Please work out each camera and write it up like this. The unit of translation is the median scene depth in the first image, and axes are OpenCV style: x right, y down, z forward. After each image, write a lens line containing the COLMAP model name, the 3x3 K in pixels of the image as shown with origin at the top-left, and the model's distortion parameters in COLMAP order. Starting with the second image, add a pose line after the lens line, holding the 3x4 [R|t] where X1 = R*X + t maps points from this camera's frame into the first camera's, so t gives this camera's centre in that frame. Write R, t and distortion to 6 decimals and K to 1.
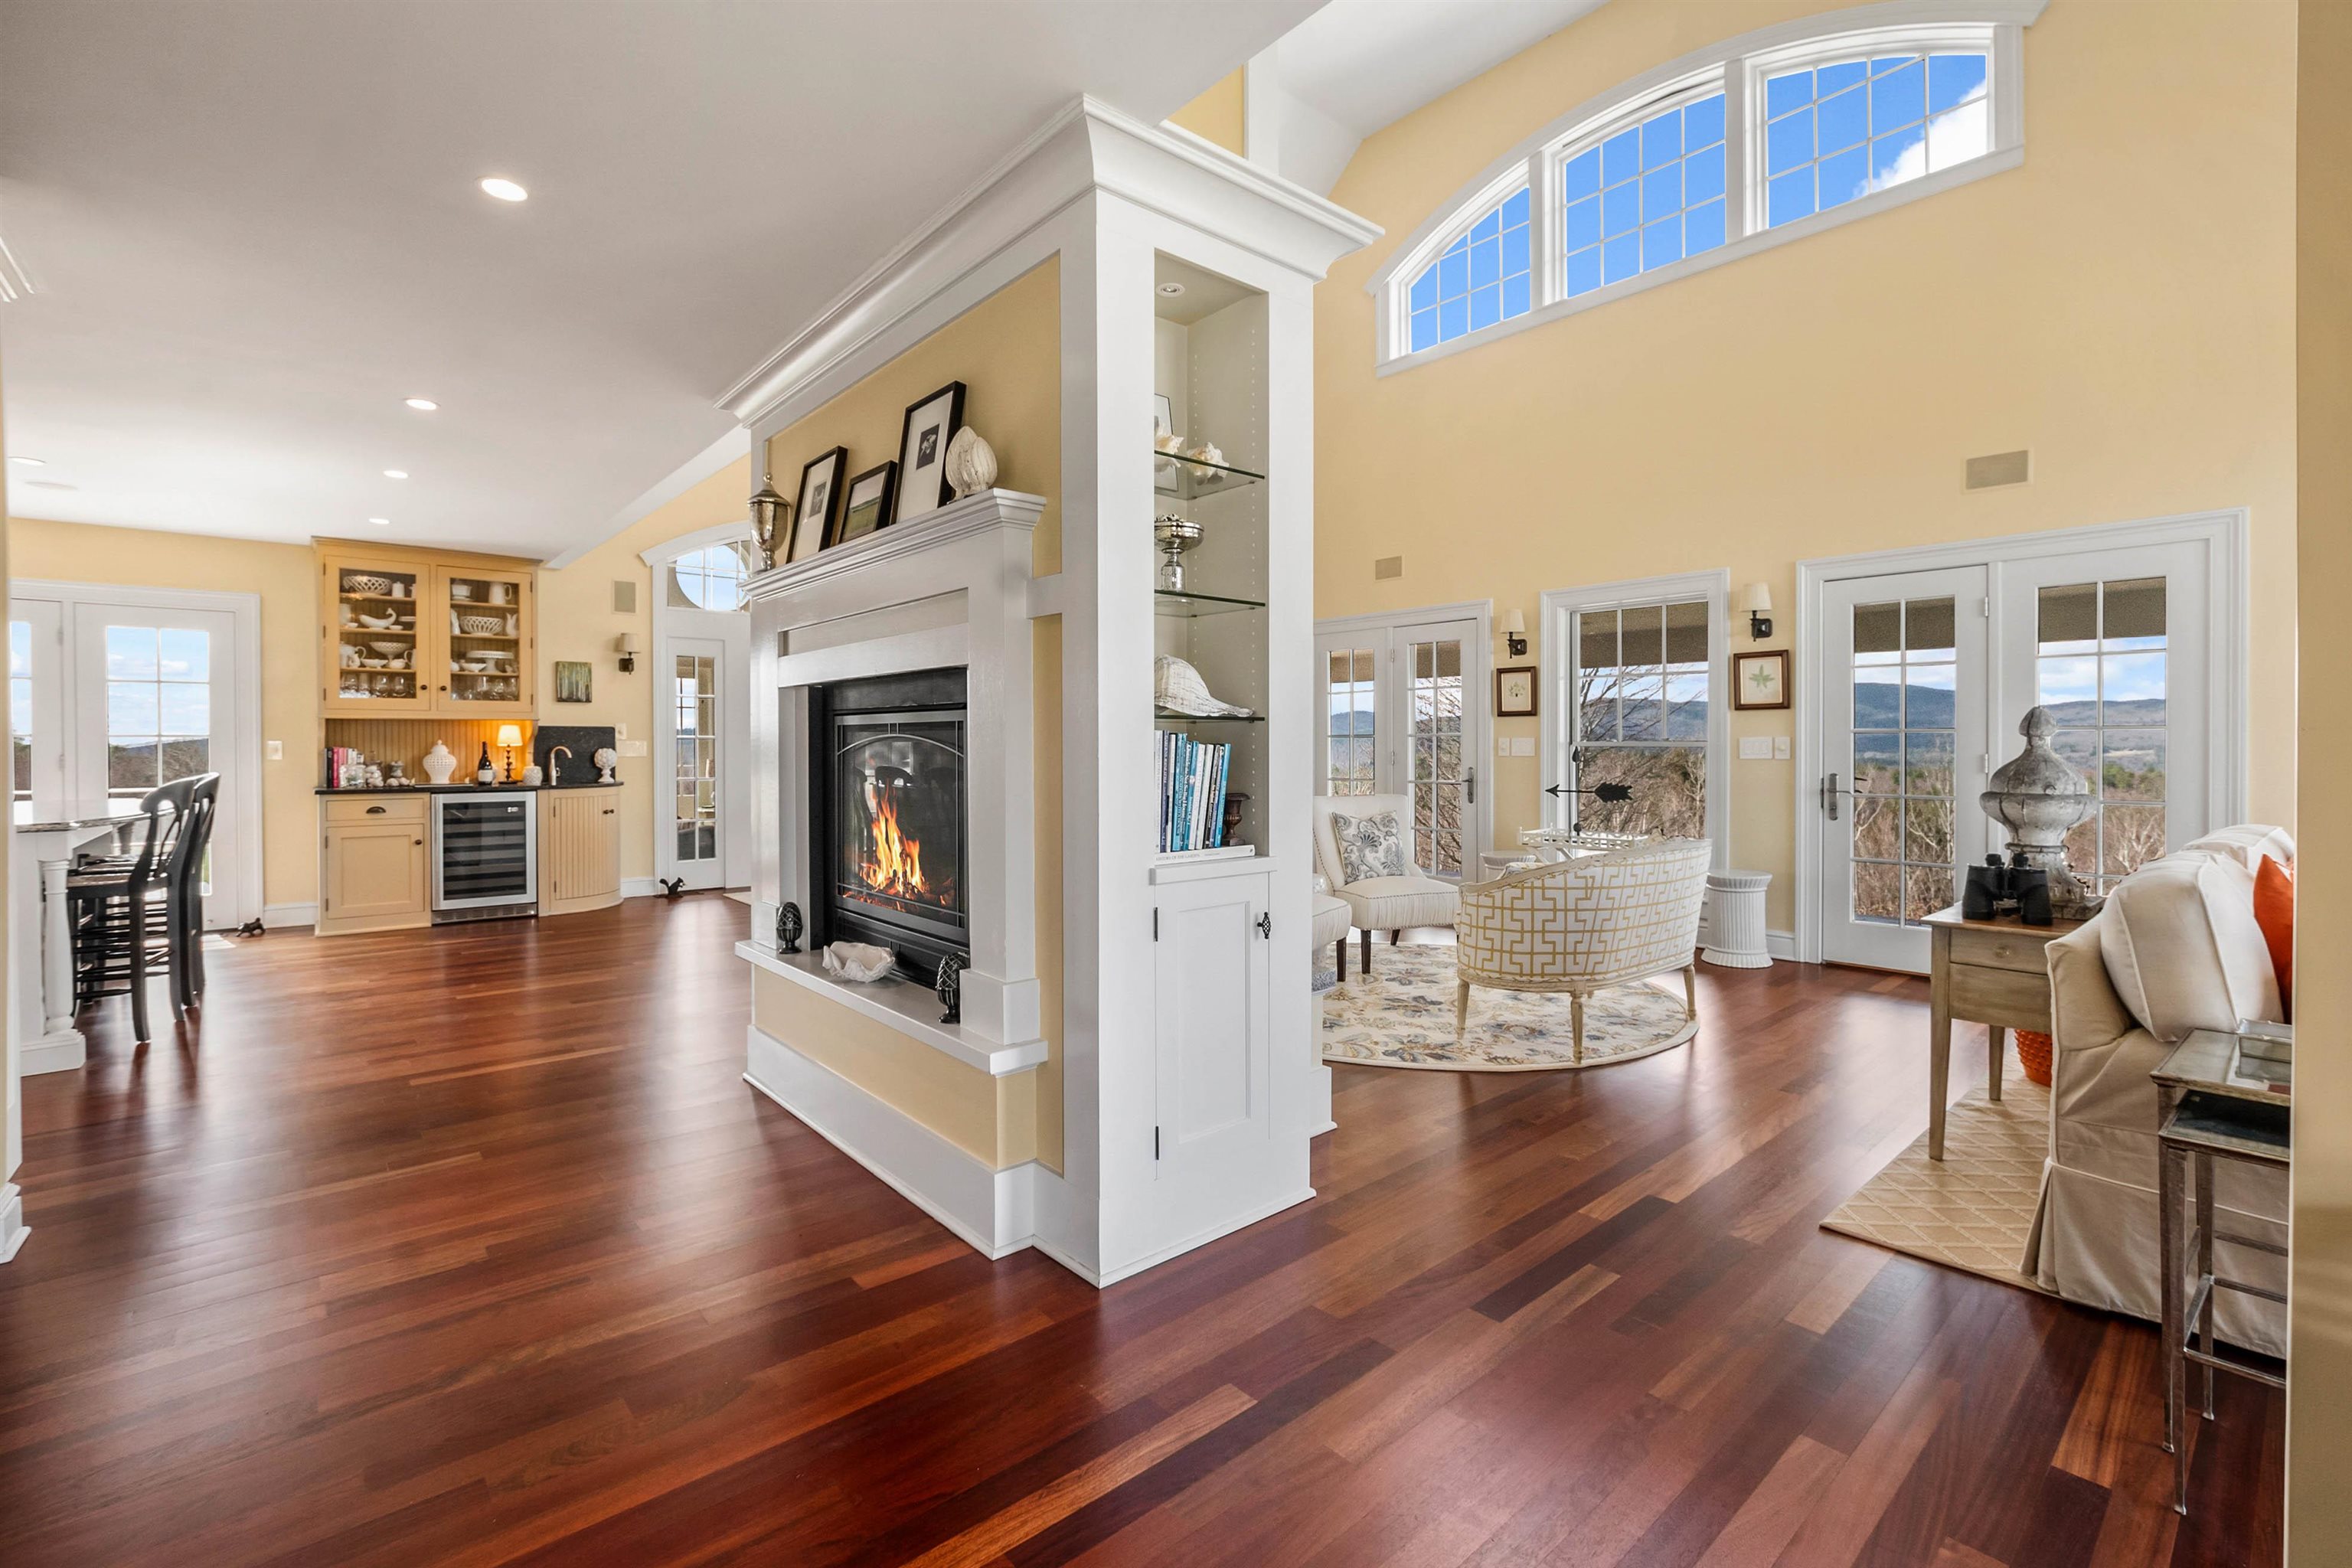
lens RADIAL K [[1047.8, 0, 1176.1], [0, 1047.8, 753.6], [0, 0, 1]] dist [-0.014117, 0.000043]
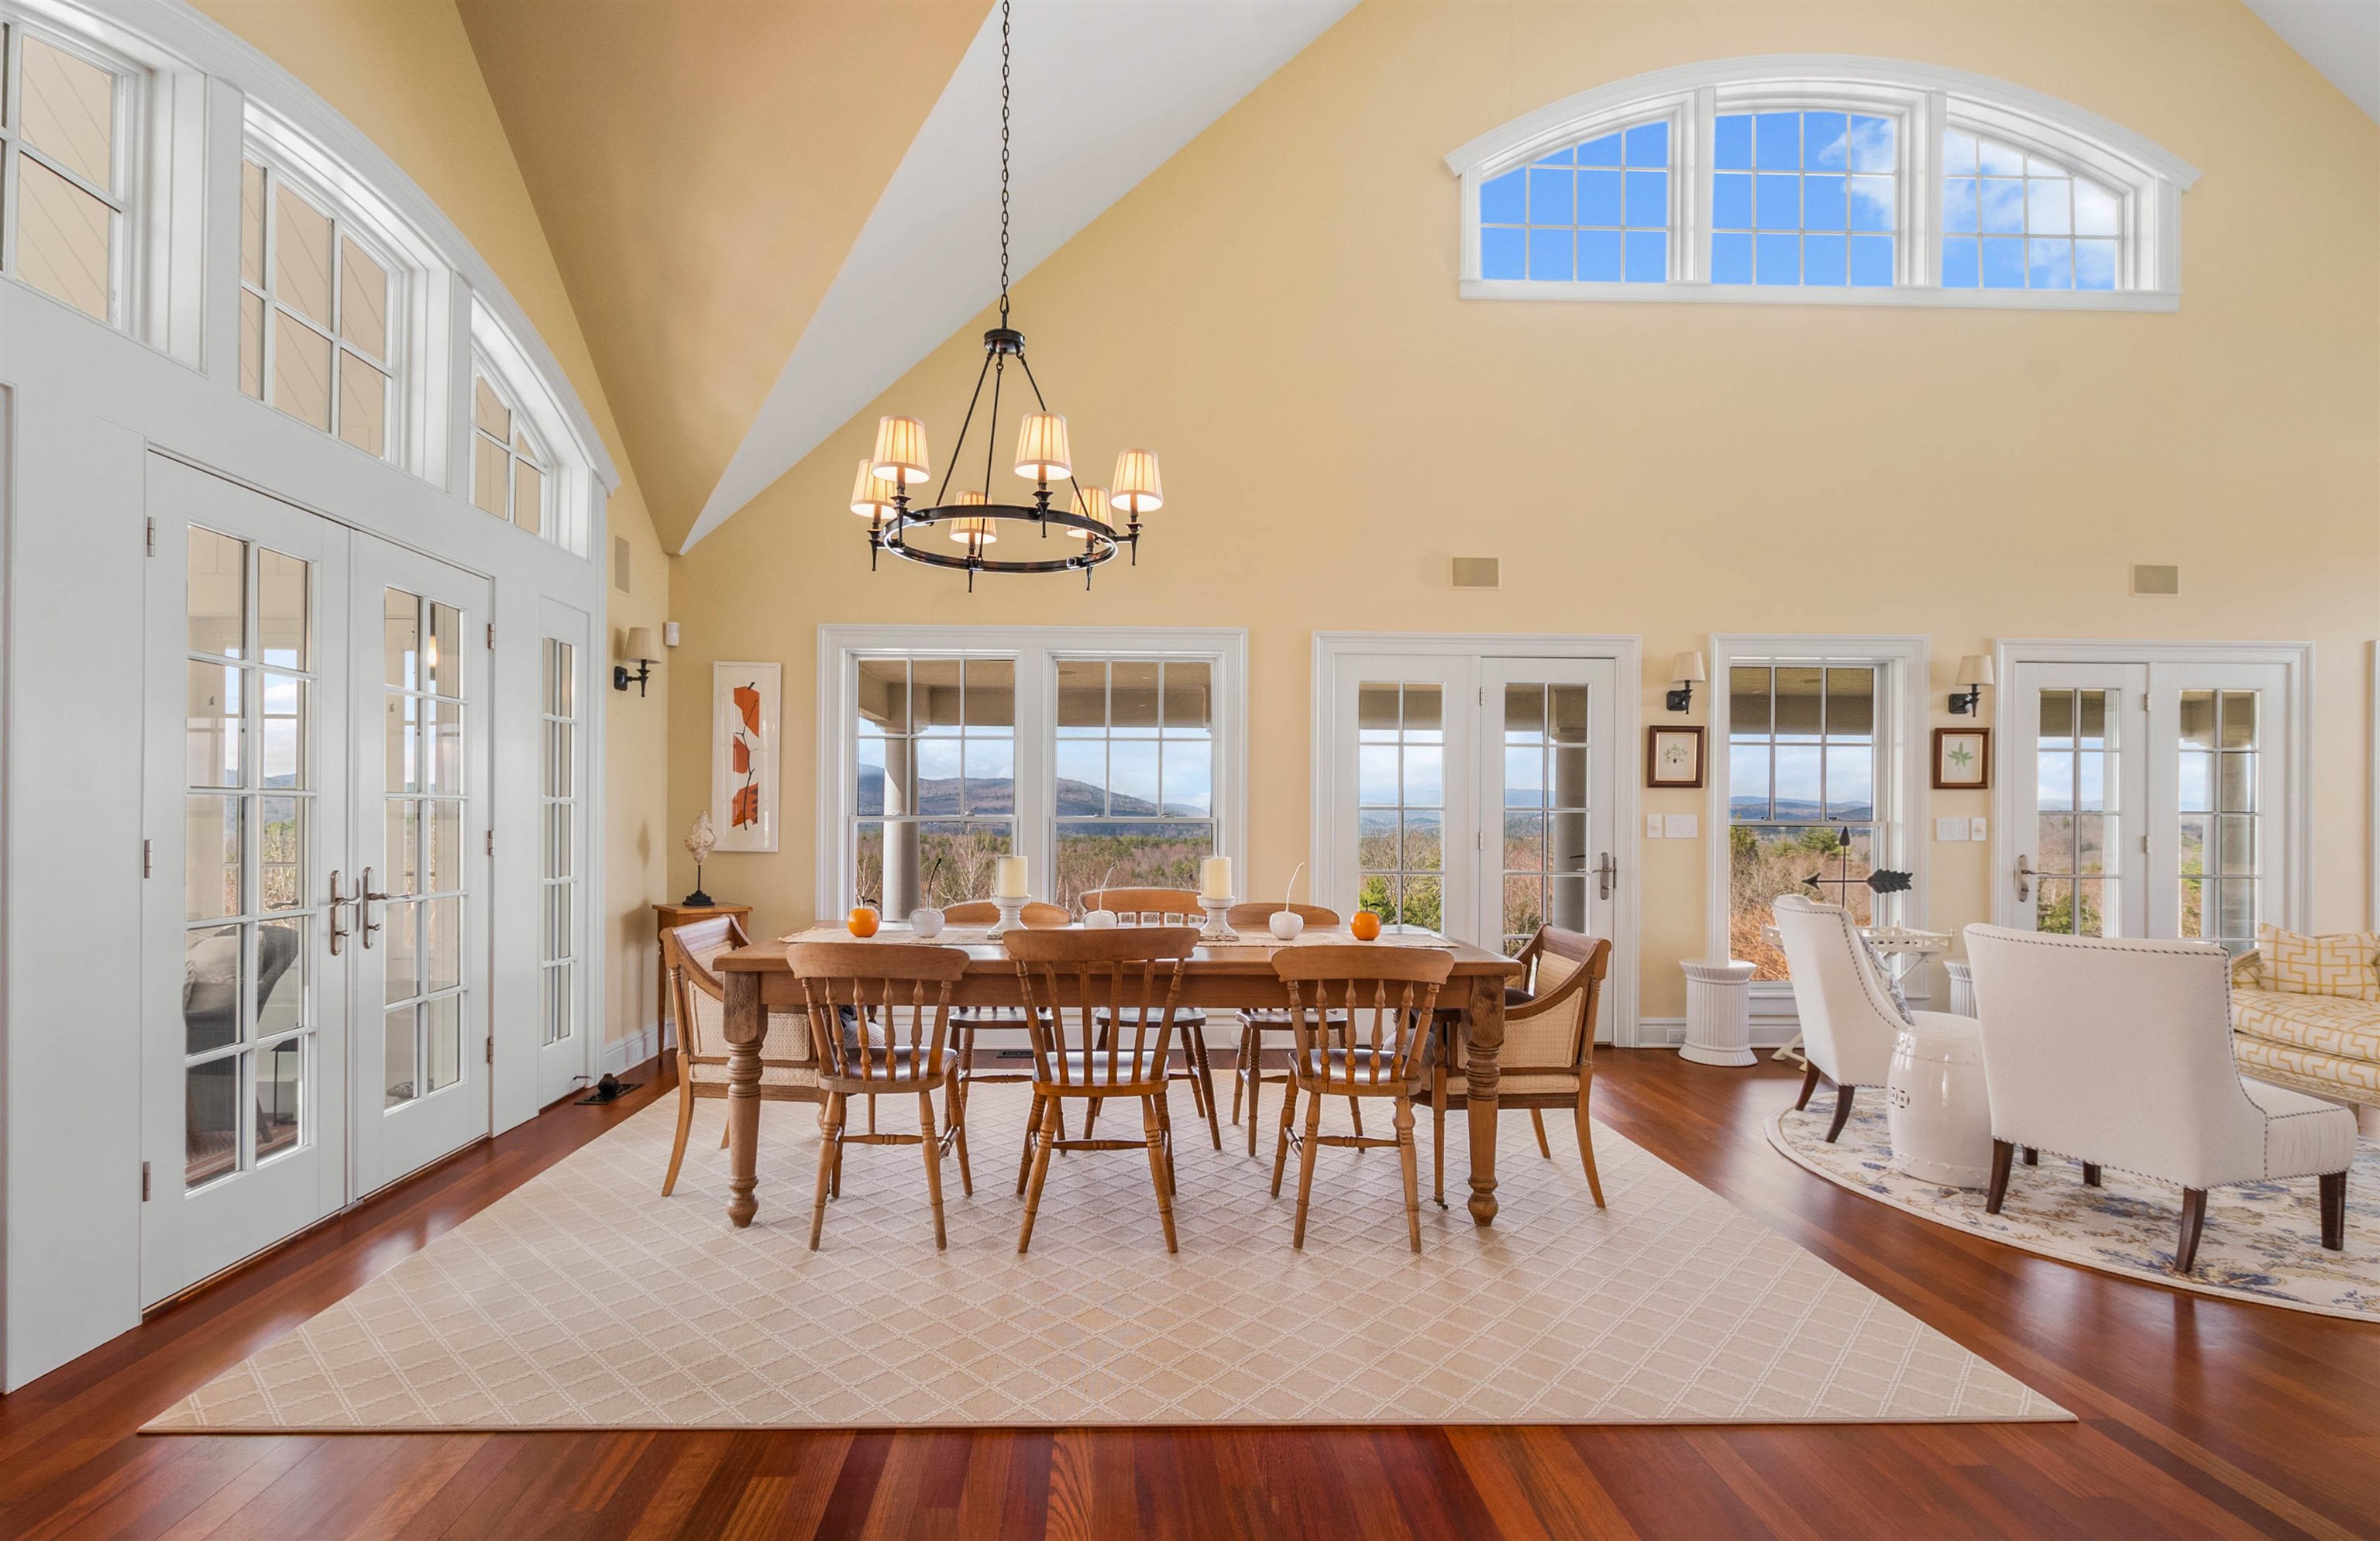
lens RADIAL K [[1157.4, 0, 1166.5], [0, 1157.4, 823.1], [0, 0, 1]] dist [0.001004, 0.000357]
pose [[0.634060, 0.001940, 0.773281, -0.587132], [-0.003128, 0.999995, 0.000056, -0.007202], [-0.773278, -0.002454, 0.634063, 0.725361]]
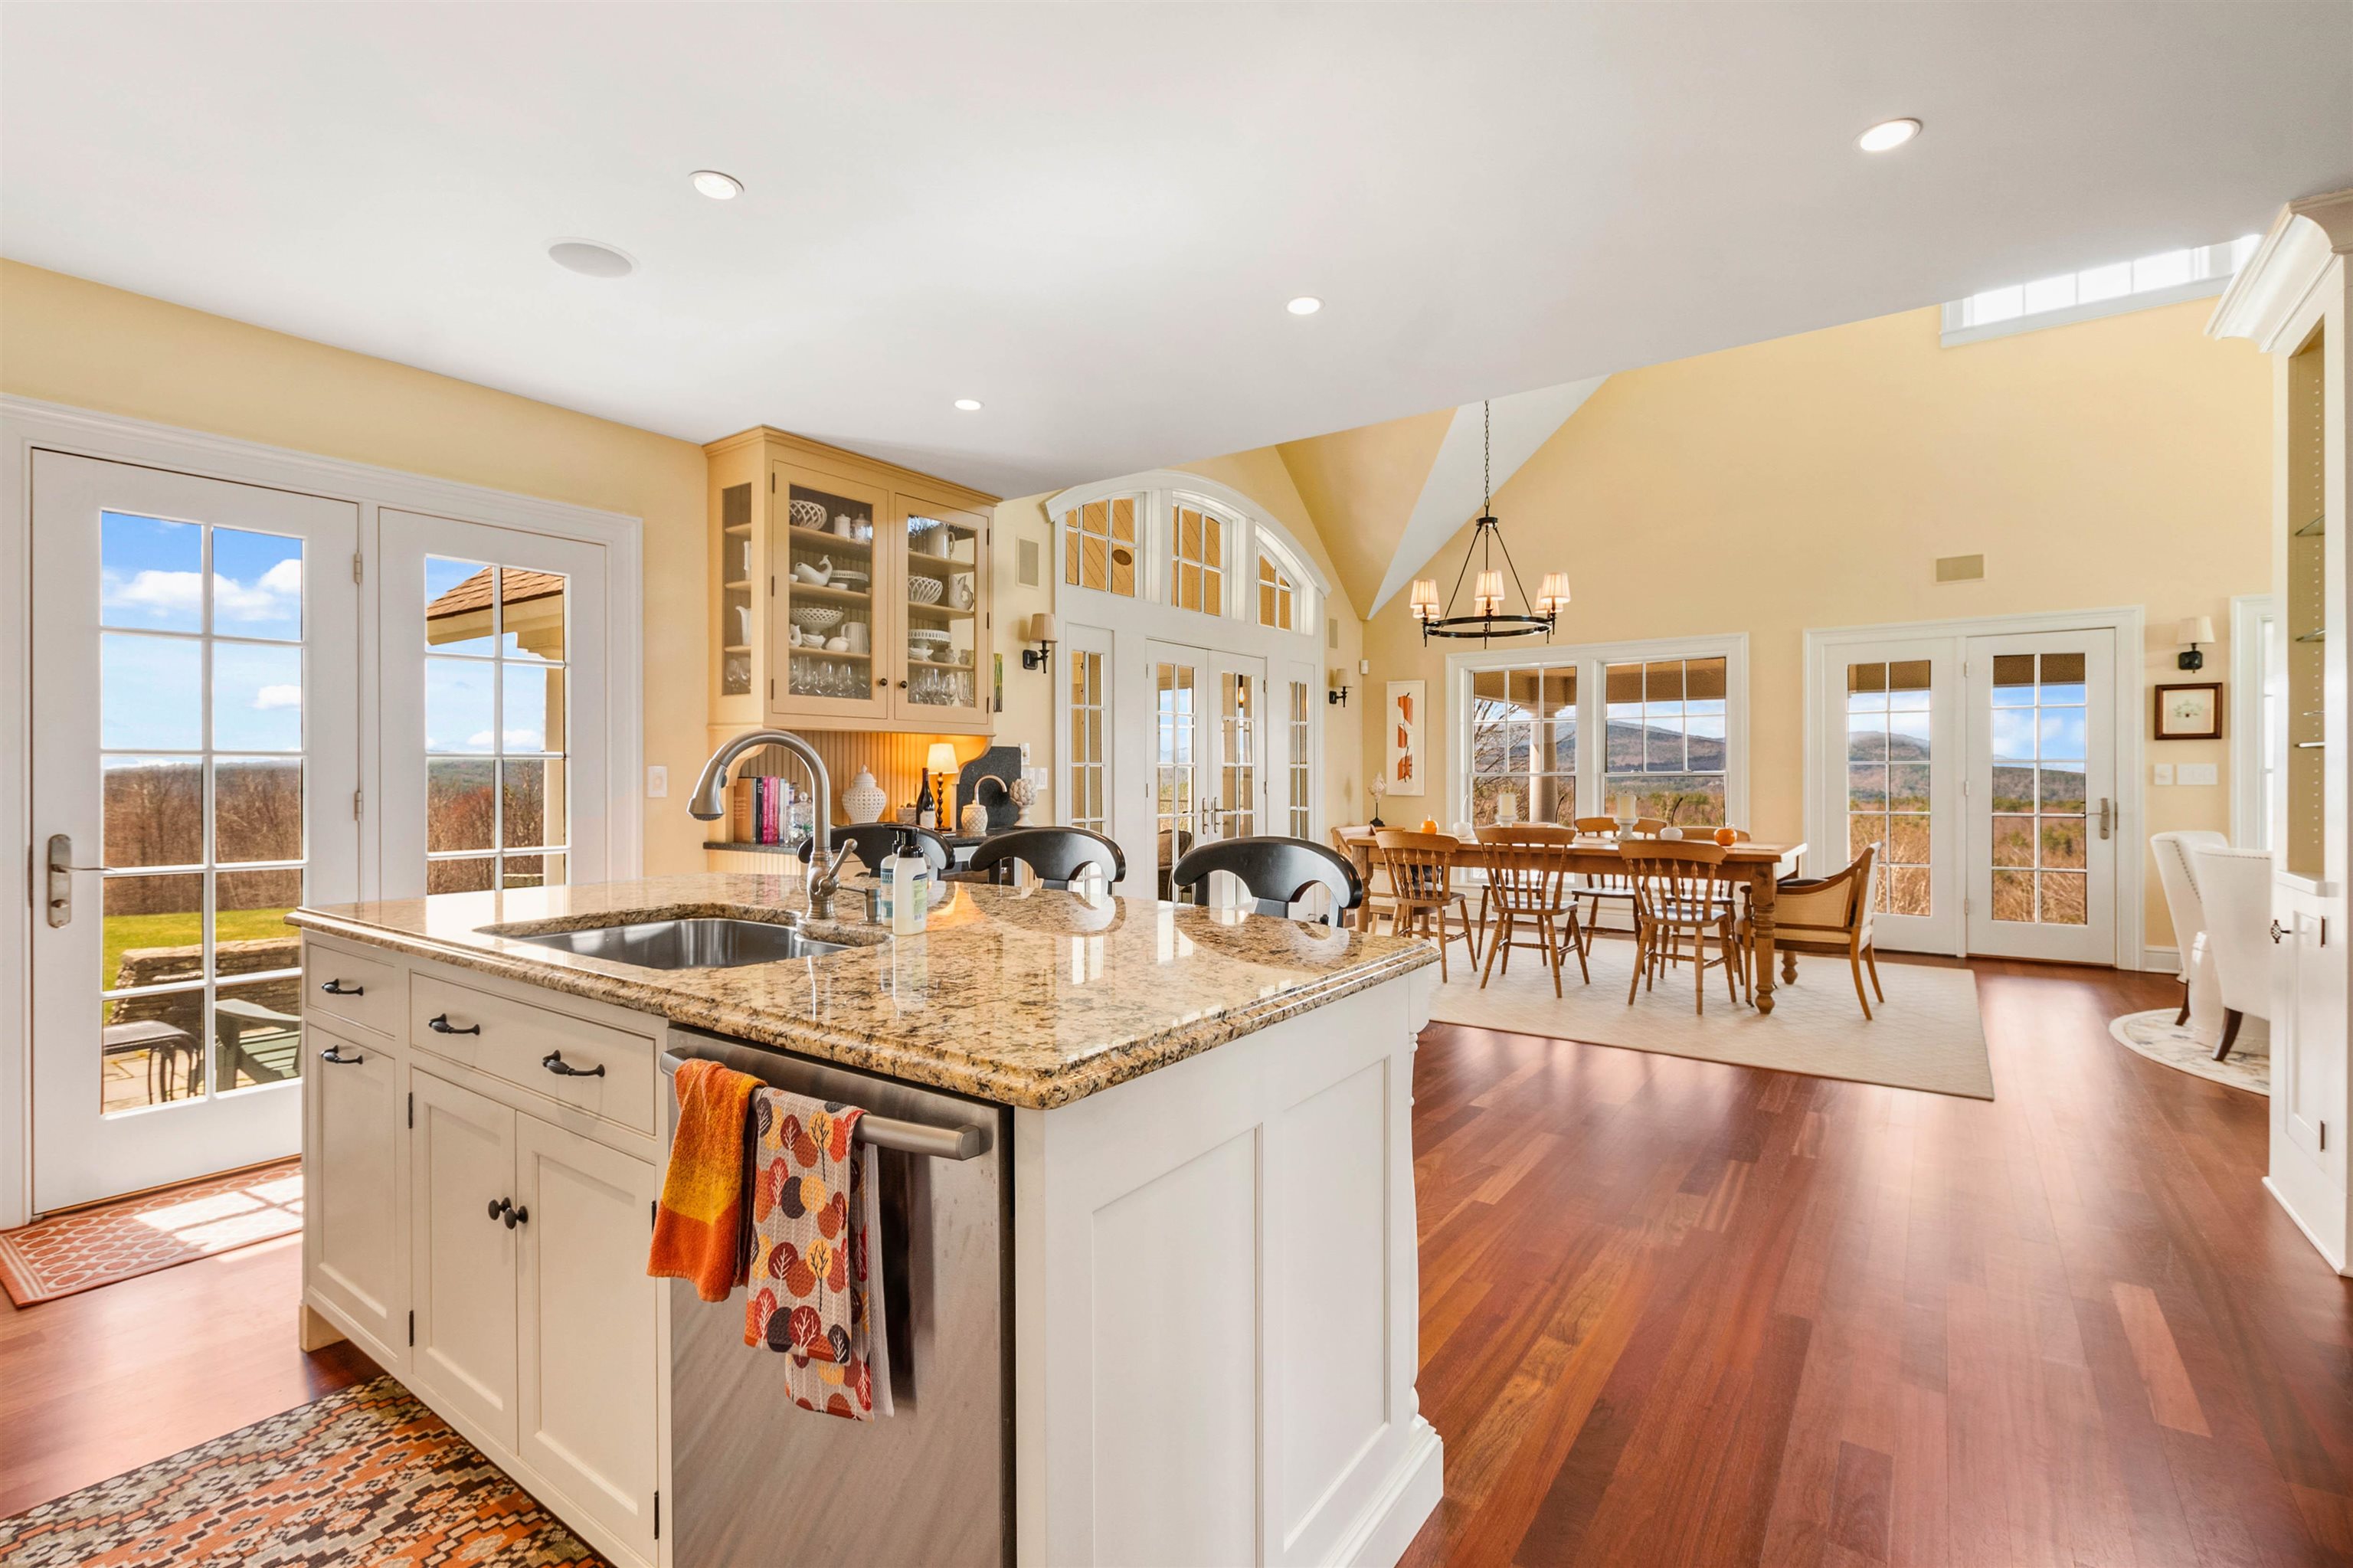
lens RADIAL K [[1048.3, 0, 1164.2], [0, 1048.3, 773.9], [0, 0, 1]] dist [-0.014117, 0.000043]
pose [[0.975010, -0.001172, 0.222158, -0.691056], [0.003019, 0.999964, -0.007975, -0.002268], [-0.222141, 0.008446, 0.974978, 0.336873]]
